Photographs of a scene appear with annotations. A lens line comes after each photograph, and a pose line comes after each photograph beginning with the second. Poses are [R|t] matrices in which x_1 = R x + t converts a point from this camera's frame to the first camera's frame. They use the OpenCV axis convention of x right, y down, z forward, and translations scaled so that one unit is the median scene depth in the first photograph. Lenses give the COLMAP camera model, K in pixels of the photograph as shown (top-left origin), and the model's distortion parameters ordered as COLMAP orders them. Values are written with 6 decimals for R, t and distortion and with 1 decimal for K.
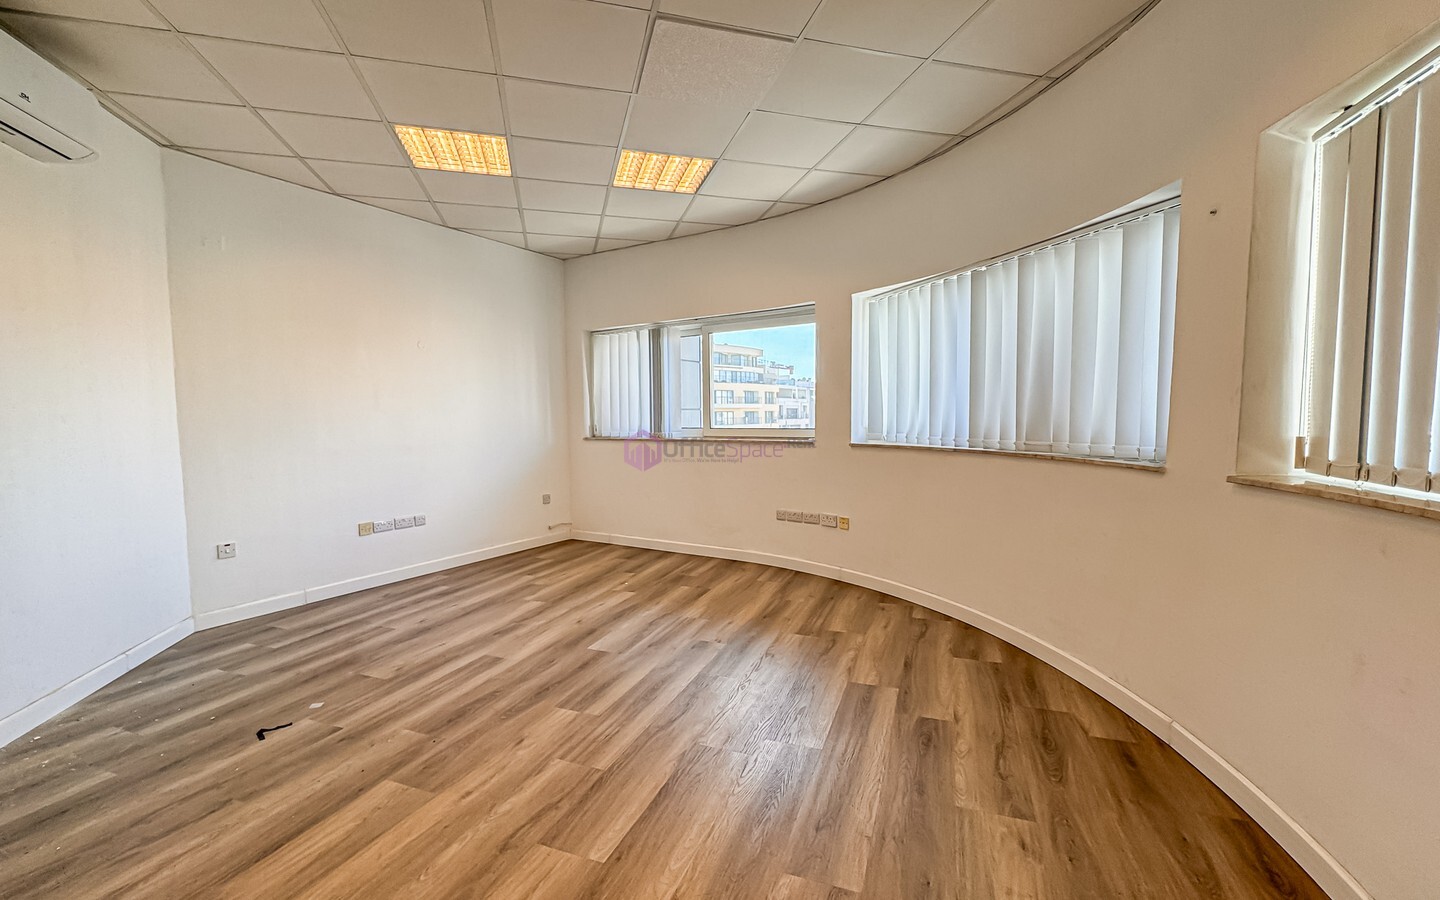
lens RADIAL K [[584.2, 0, 722.2], [0, 584.2, 451.9], [0, 0, 1]] dist [-0.000104, 0.000152]
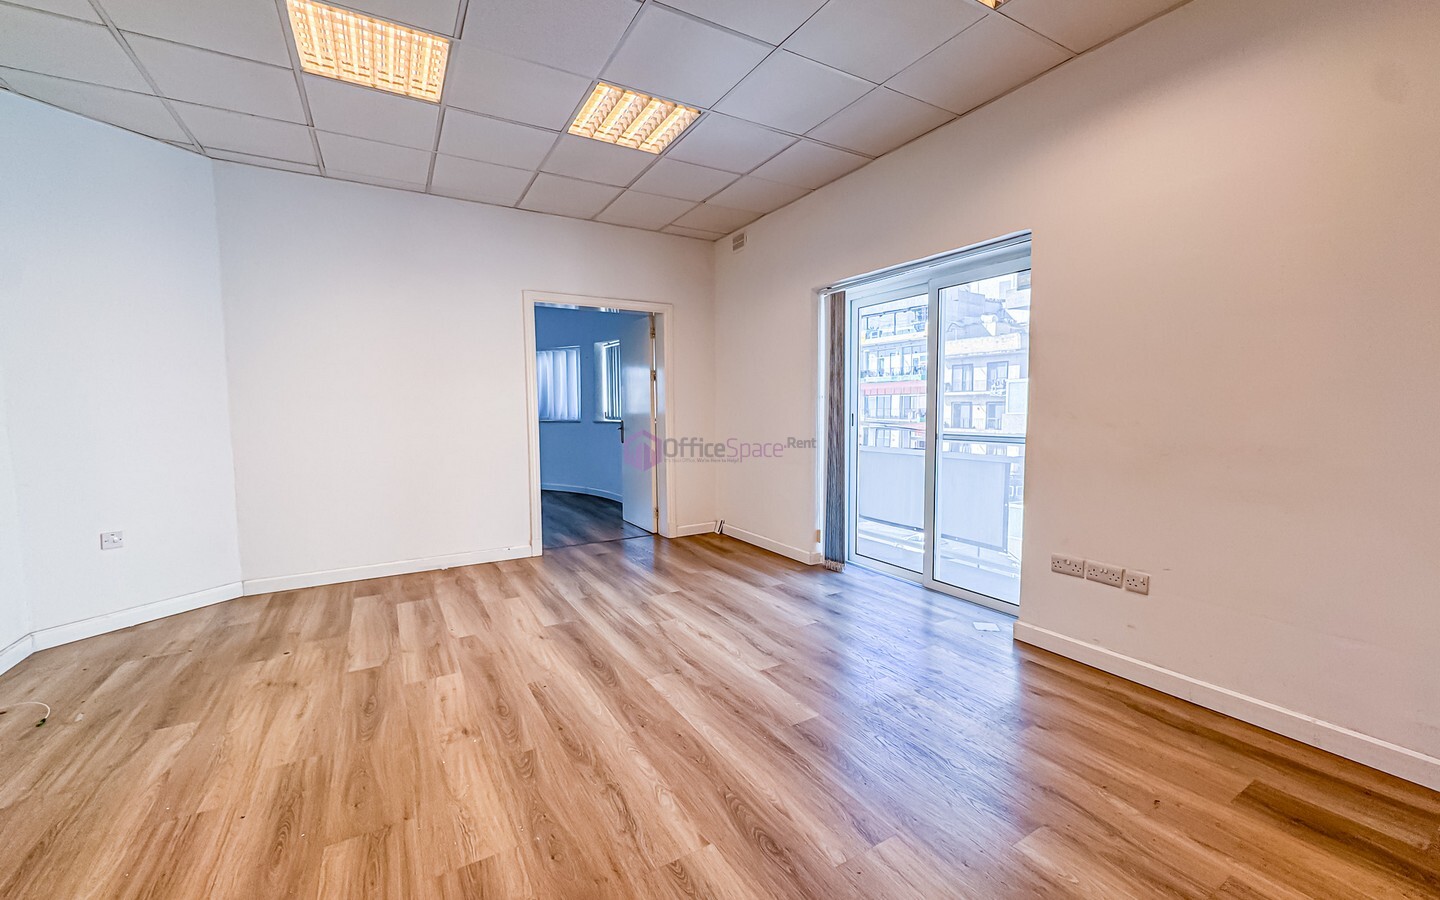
lens RADIAL K [[573.0, 0, 721.1], [0, 573.0, 452.3], [0, 0, 1]] dist [-0.000572, 0.000053]
pose [[0.618378, -0.056430, 0.783853, -0.930478], [0.055336, 0.998070, 0.028197, 0.101731], [-0.783931, 0.025939, 0.620306, -1.166813]]
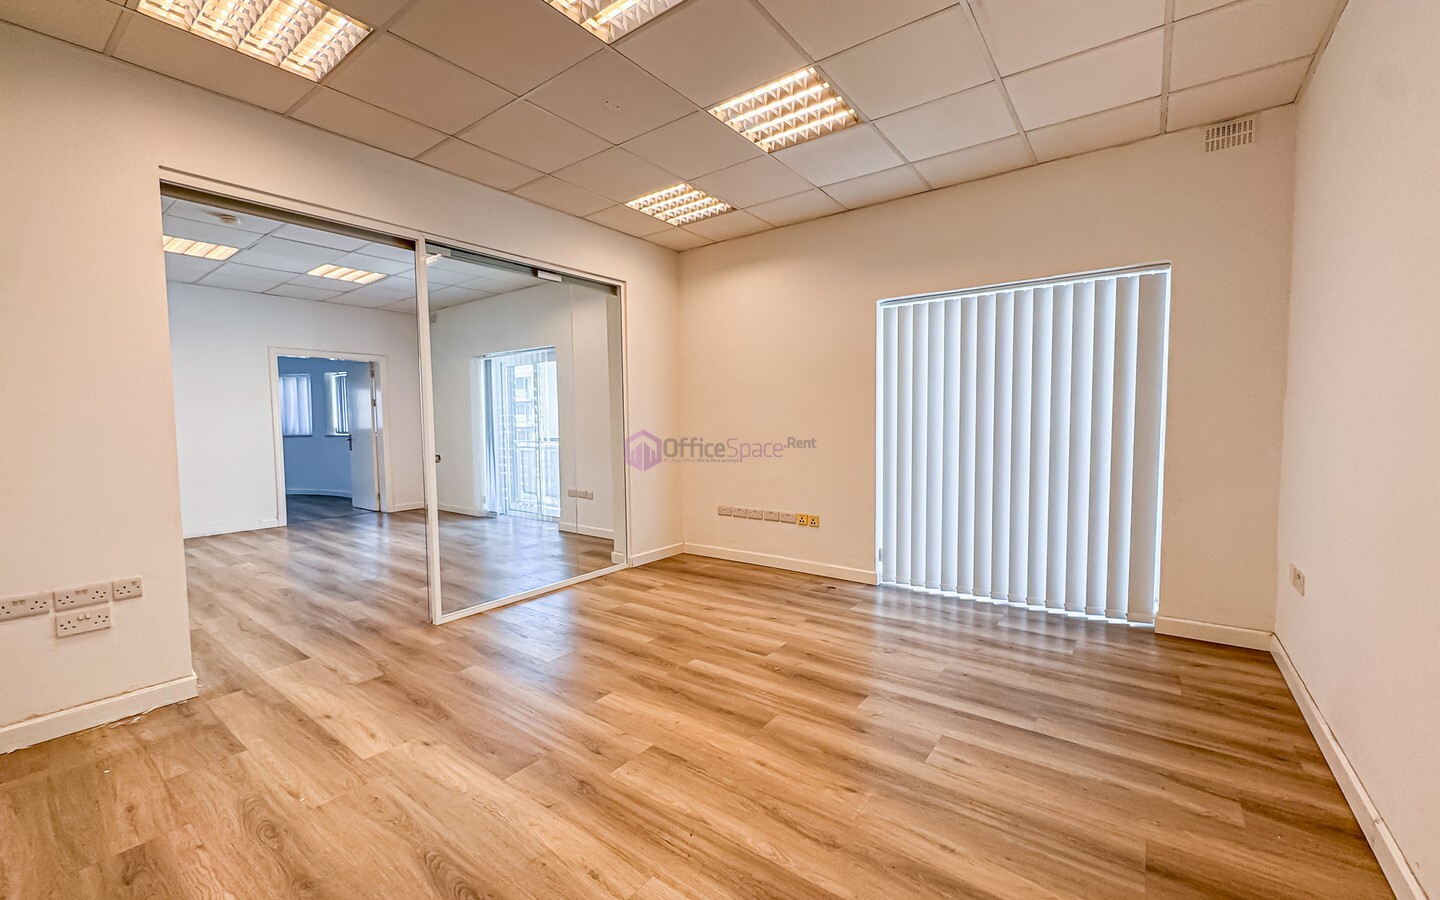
lens RADIAL K [[573.0, 0, 721.1], [0, 573.0, 452.3], [0, 0, 1]] dist [-0.000572, 0.000053]
pose [[0.272353, -0.049547, 0.960921, -1.591405], [0.074797, 0.996742, 0.030194, 0.154425], [-0.959286, 0.063651, 0.275172, -1.950528]]
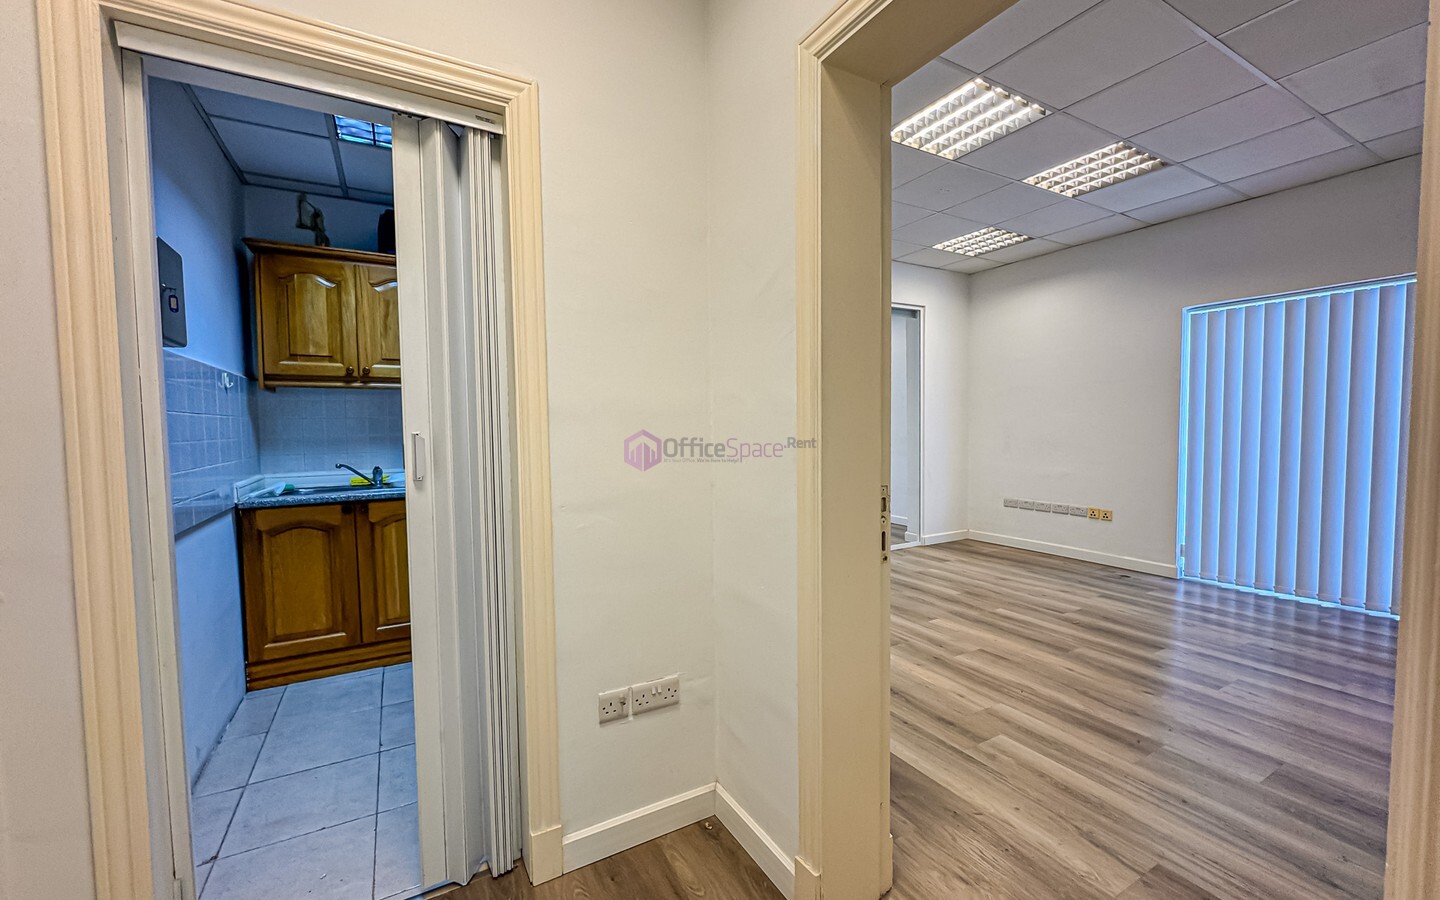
lens RADIAL K [[573.0, 0, 721.1], [0, 573.0, 452.3], [0, 0, 1]] dist [-0.000572, 0.000053]
pose [[0.637099, -0.037538, 0.769867, -1.939046], [0.060662, 0.998157, -0.001531, 0.156668], [-0.768391, 0.047677, 0.638202, -1.960745]]
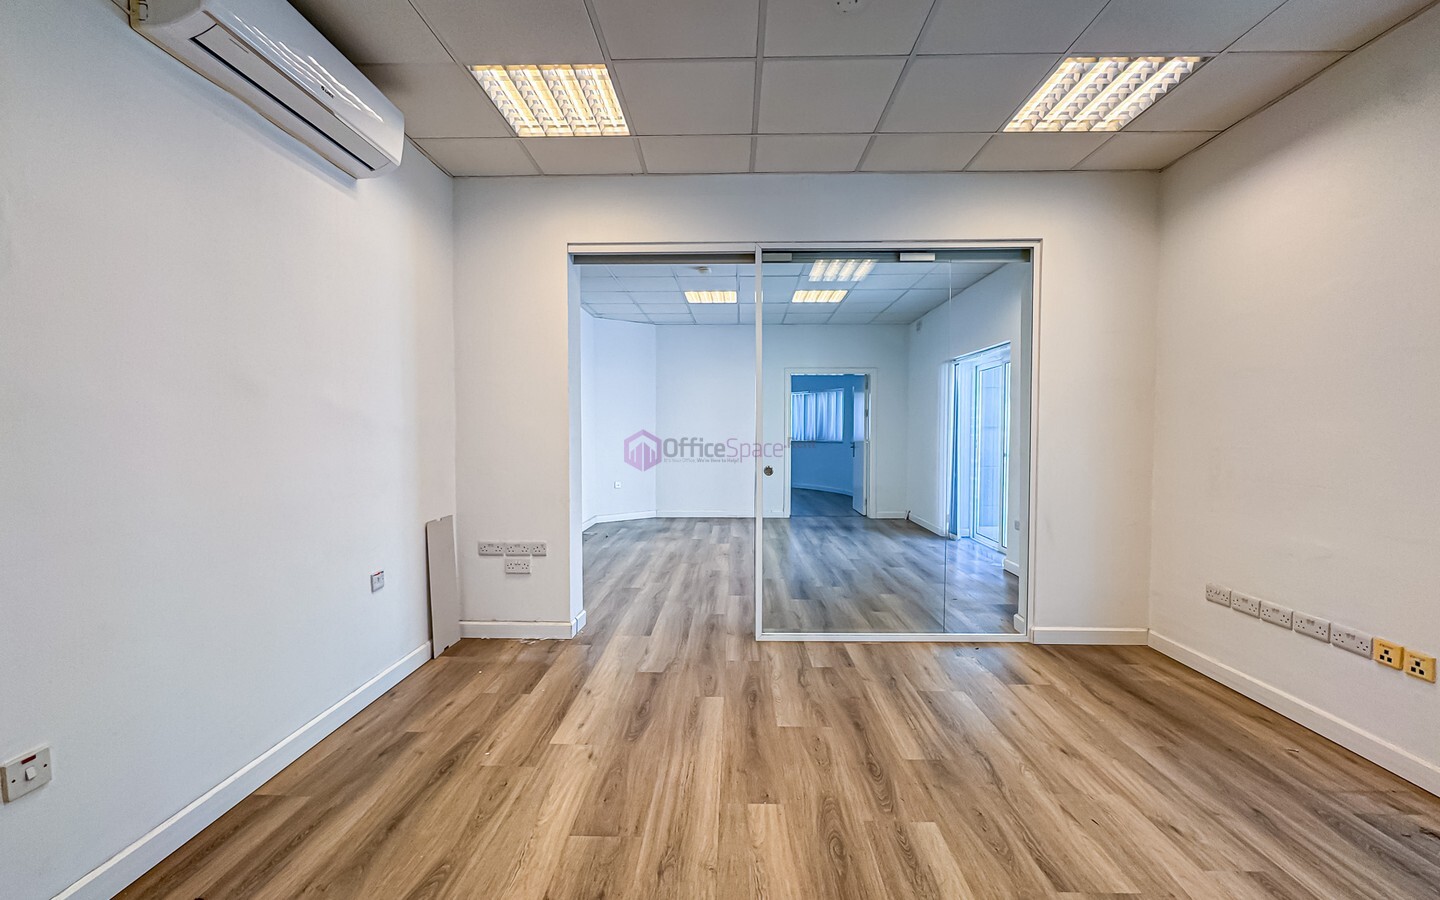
lens RADIAL K [[584.2, 0, 722.2], [0, 584.2, 451.9], [0, 0, 1]] dist [-0.000104, 0.000152]
pose [[0.941654, -0.001446, 0.336580, -1.194571], [0.012580, 0.999443, -0.030903, 0.155128], [-0.336348, 0.033335, 0.941148, -2.102928]]
